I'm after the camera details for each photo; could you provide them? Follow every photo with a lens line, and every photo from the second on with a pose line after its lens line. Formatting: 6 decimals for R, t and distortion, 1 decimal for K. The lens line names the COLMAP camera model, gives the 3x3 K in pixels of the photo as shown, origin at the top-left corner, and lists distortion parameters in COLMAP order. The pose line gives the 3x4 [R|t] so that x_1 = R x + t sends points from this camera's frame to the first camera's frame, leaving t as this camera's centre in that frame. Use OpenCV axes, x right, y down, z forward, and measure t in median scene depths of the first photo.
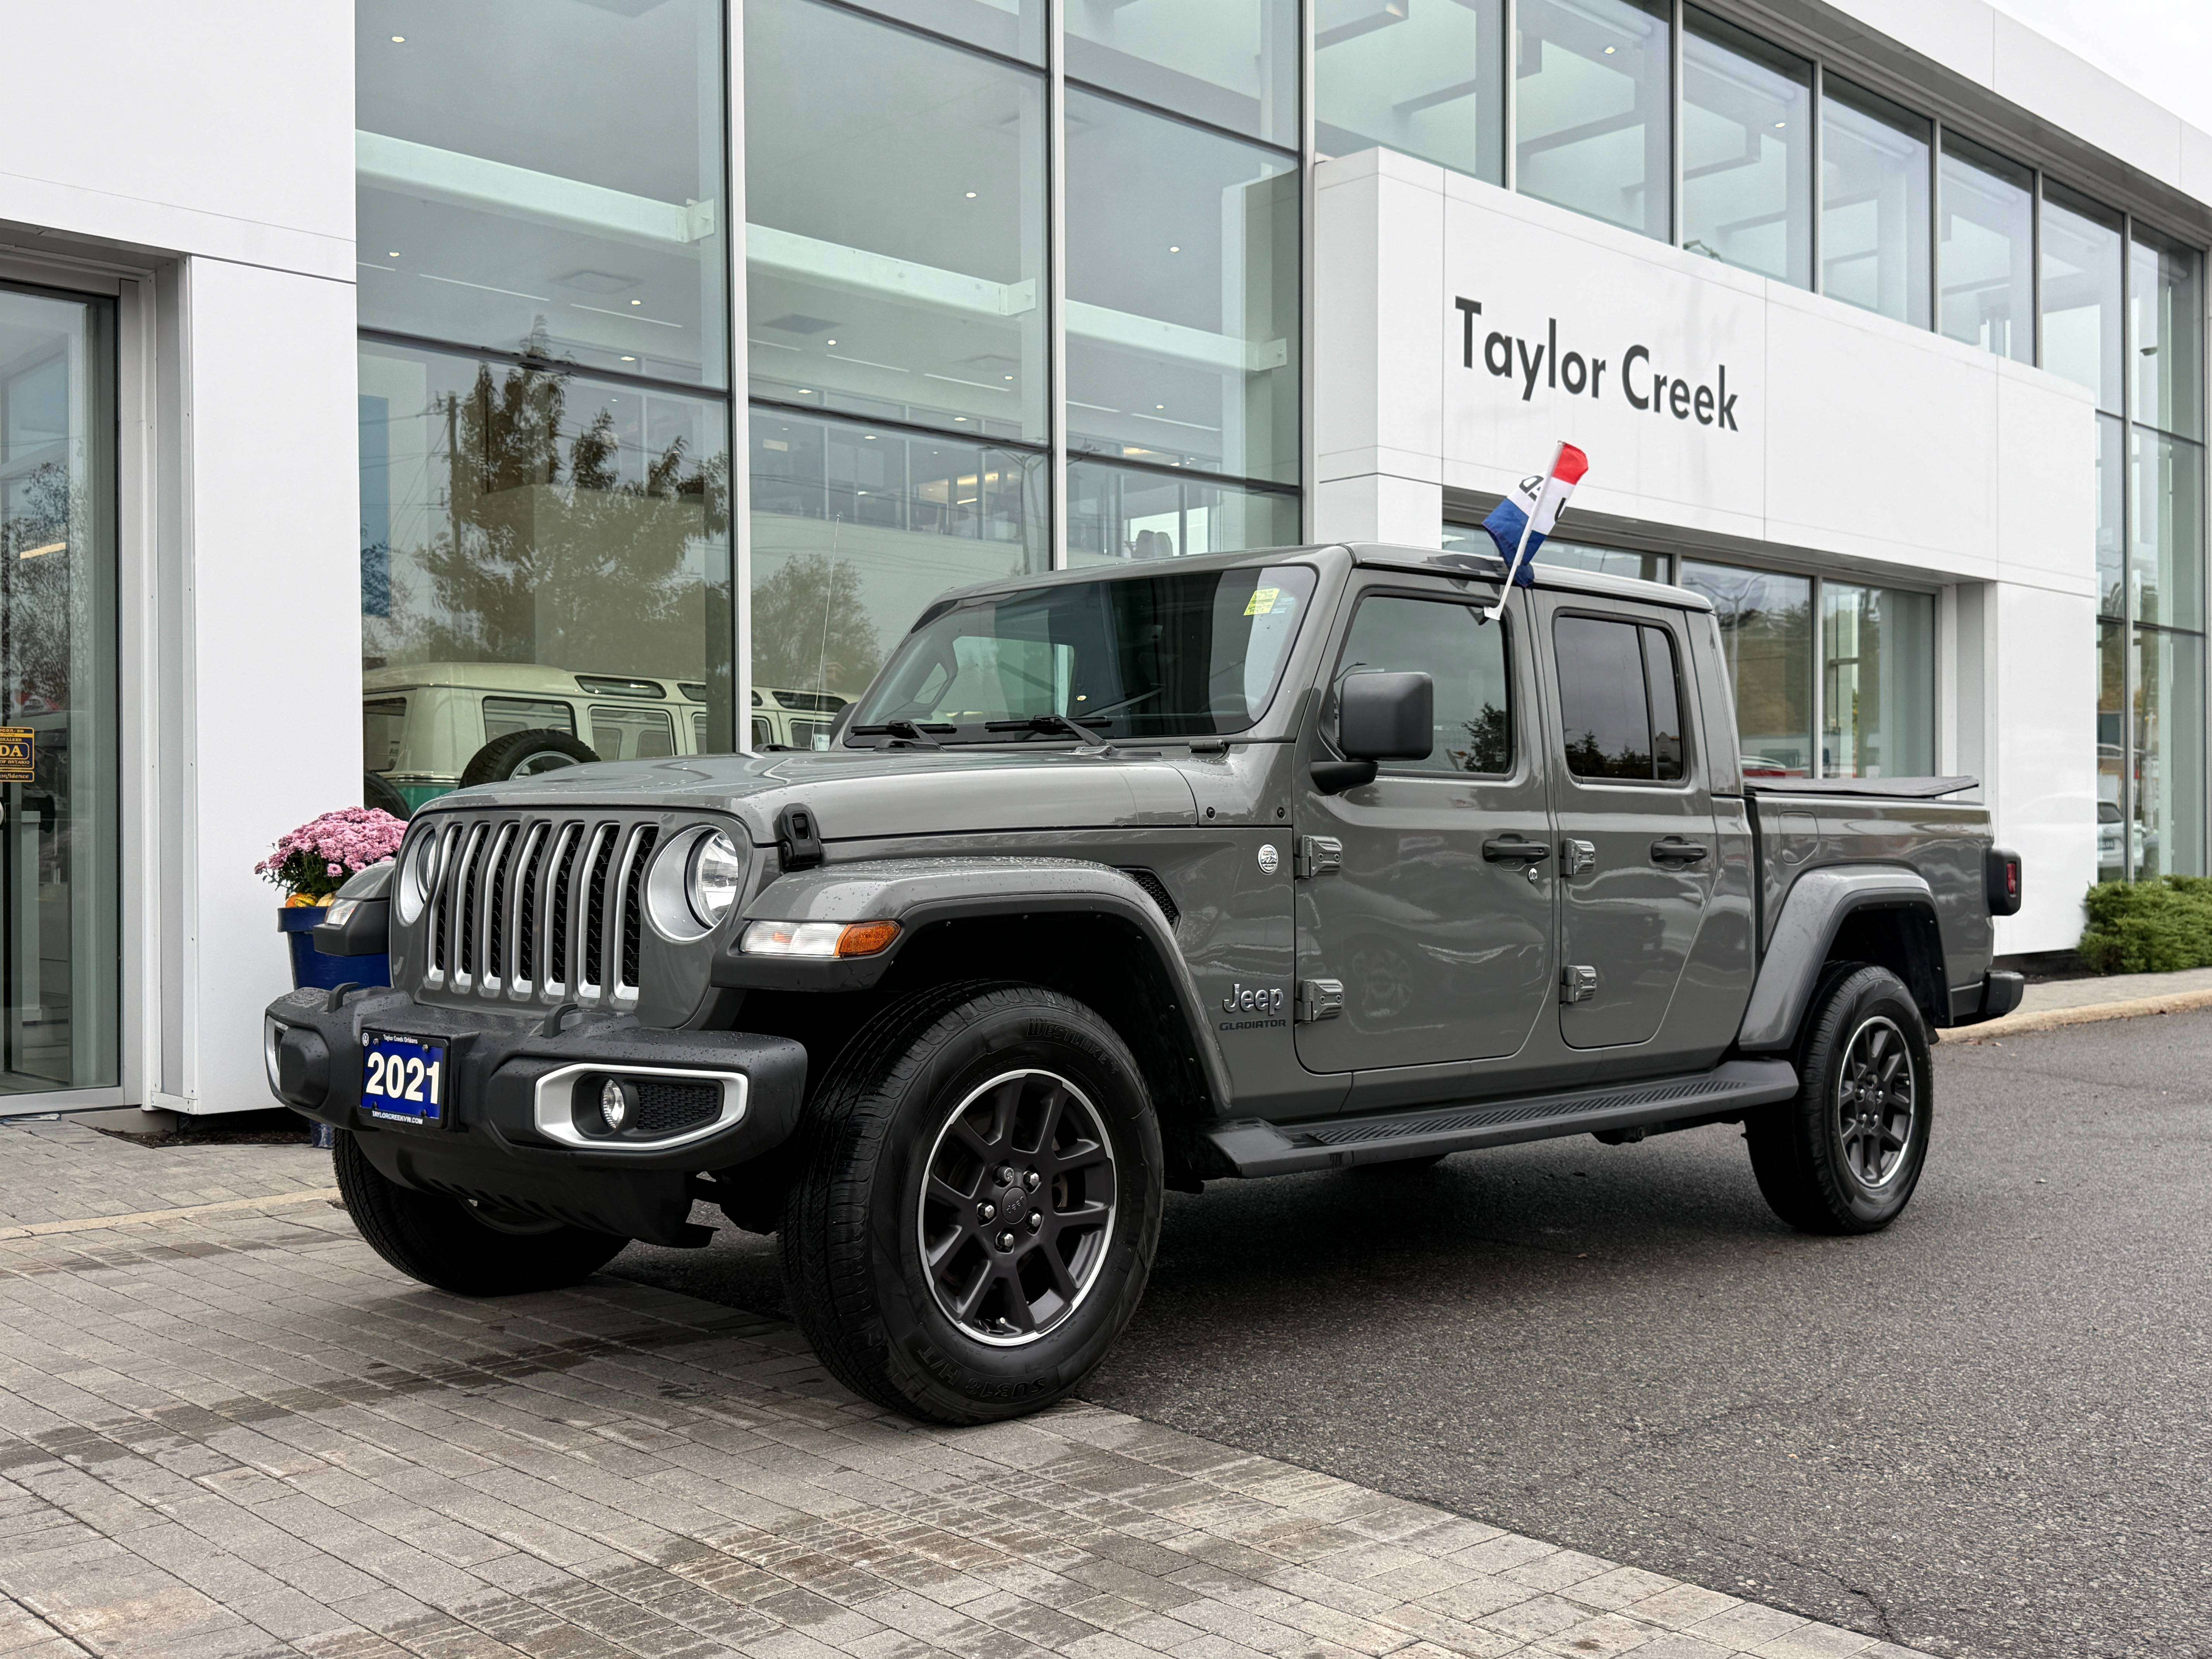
lens RADIAL K [[2181.6, 0, 1111.9], [0, 2181.6, 828.9], [0, 0, 1]] dist [0.120241, 0.000000]
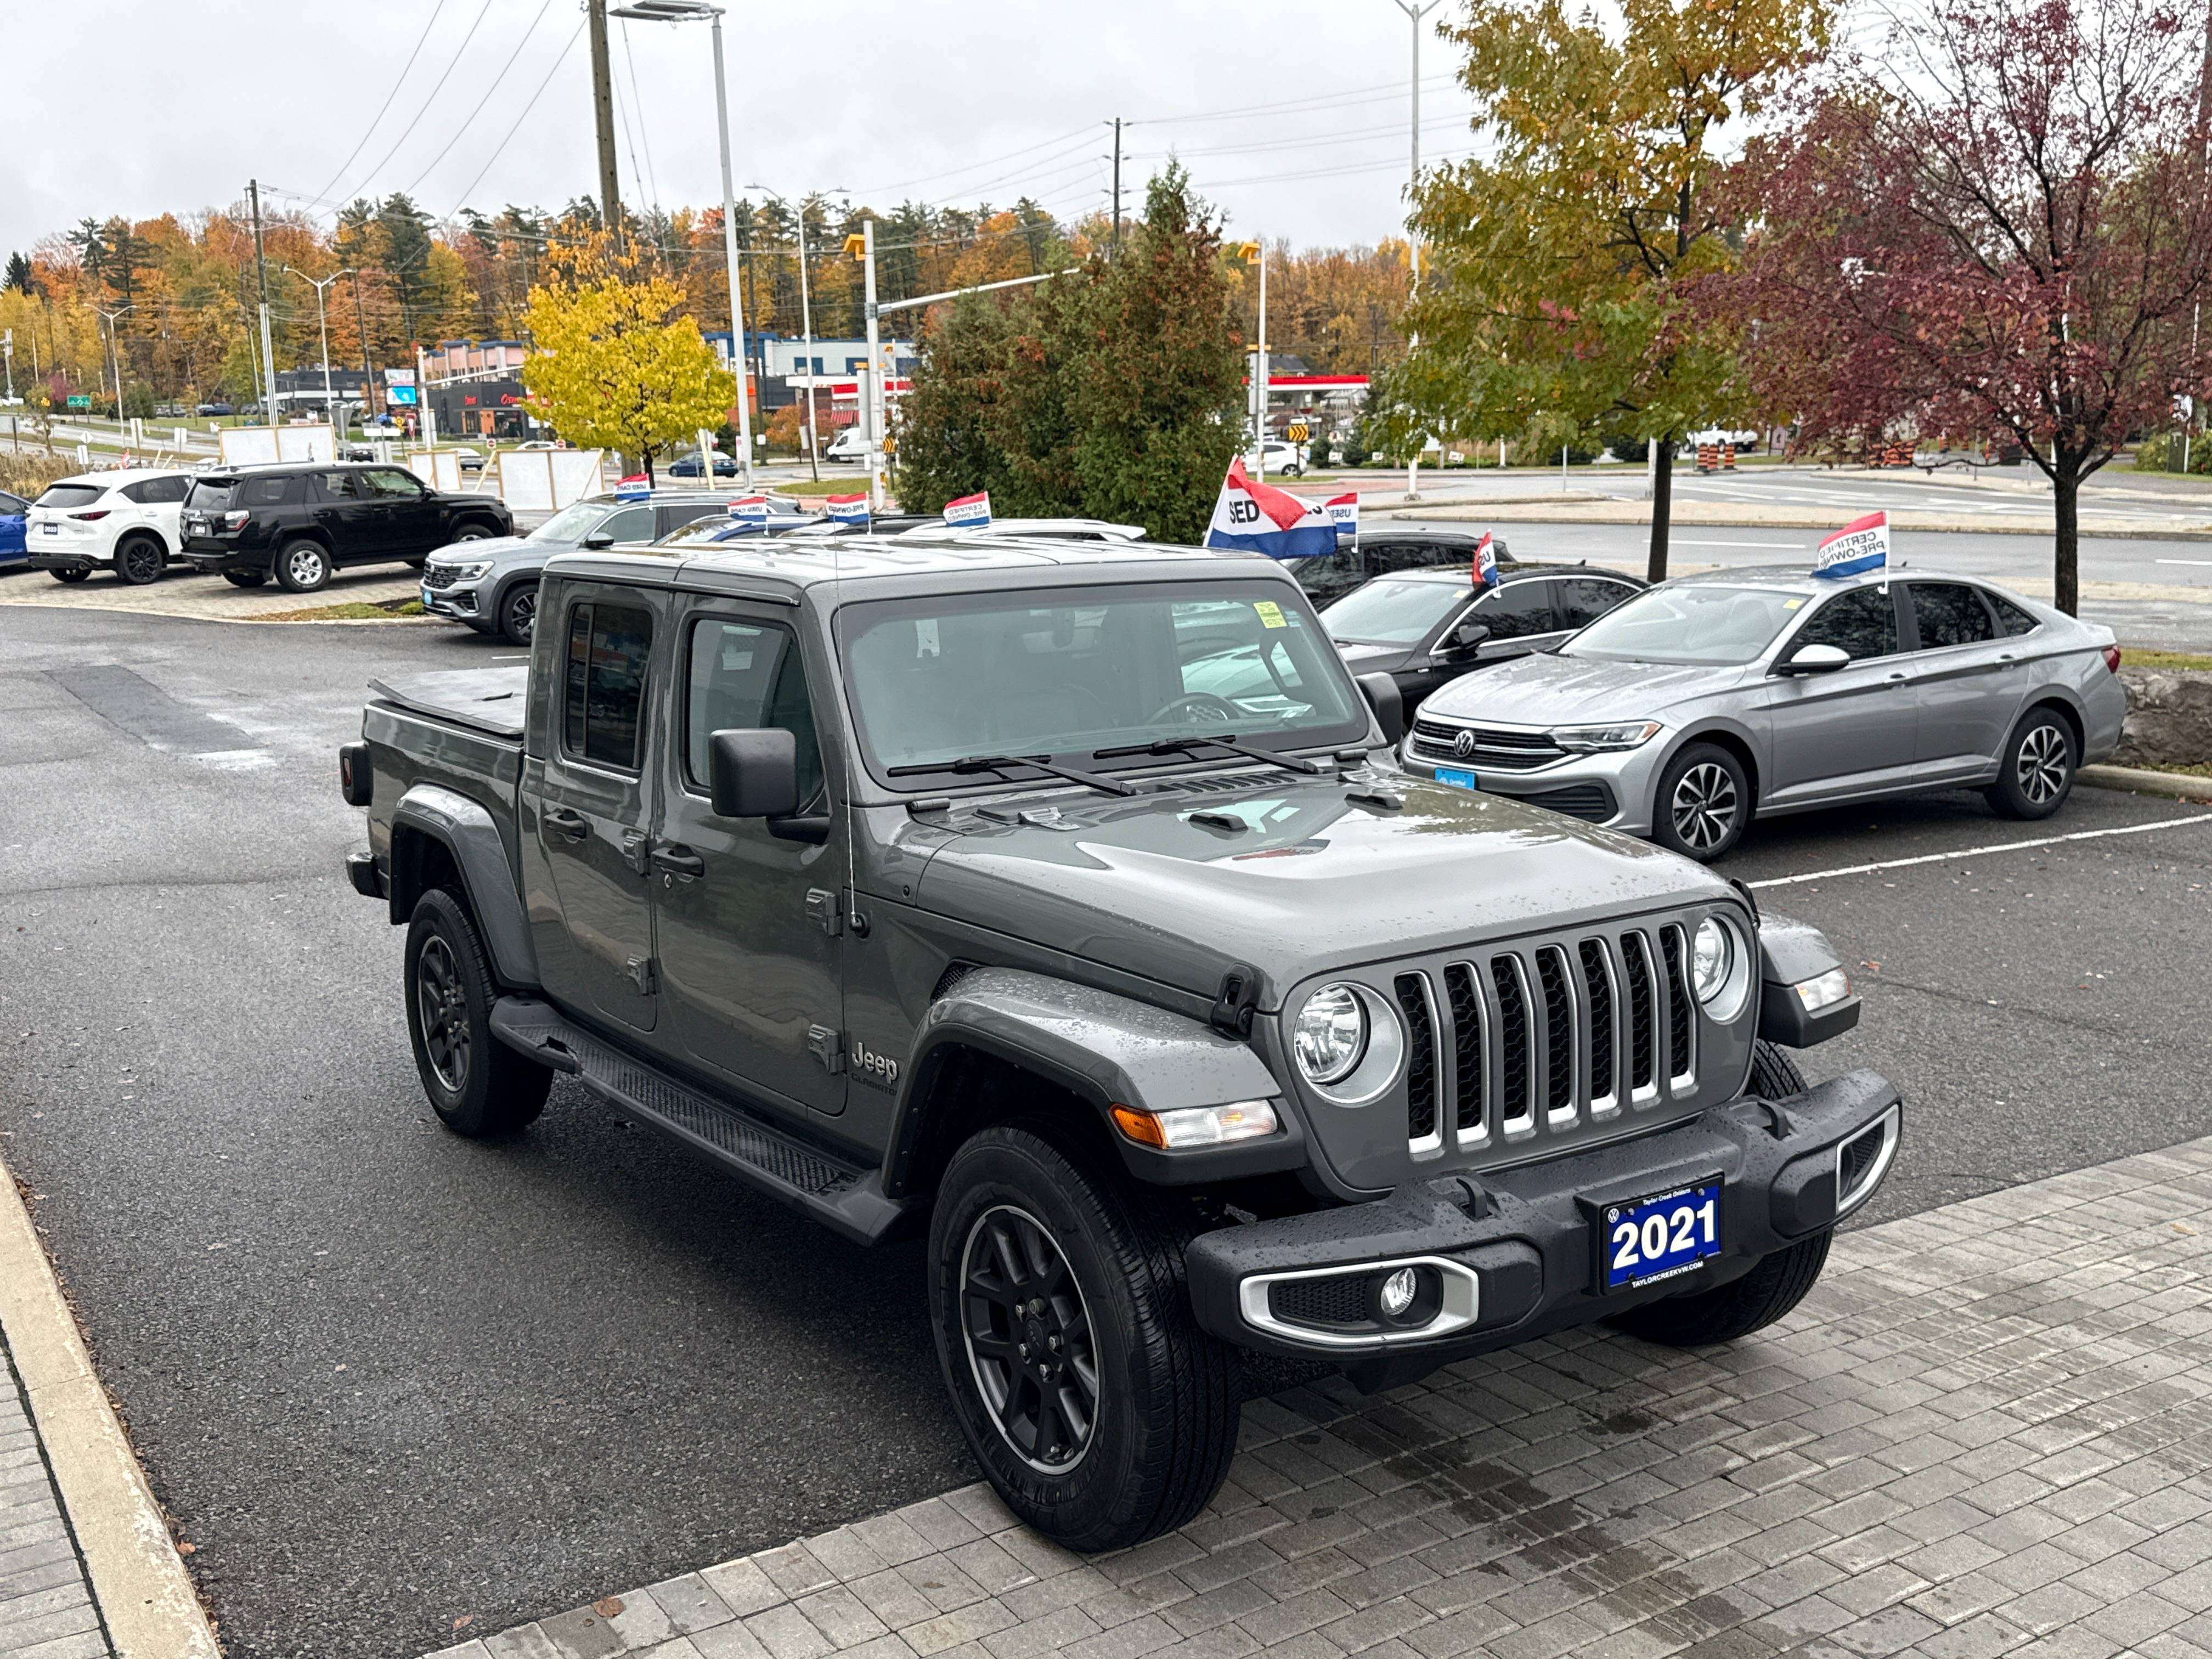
lens RADIAL K [[2181.6, 0, 1117.0], [0, 2181.6, 821.9], [0, 0, 1]] dist [0.120241, 0.000000]
pose [[0.150117, -0.156721, 0.976168, -1.314420], [-0.003573, 0.987264, 0.159052, -0.226349], [-0.988662, -0.027365, 0.147645, 1.134099]]
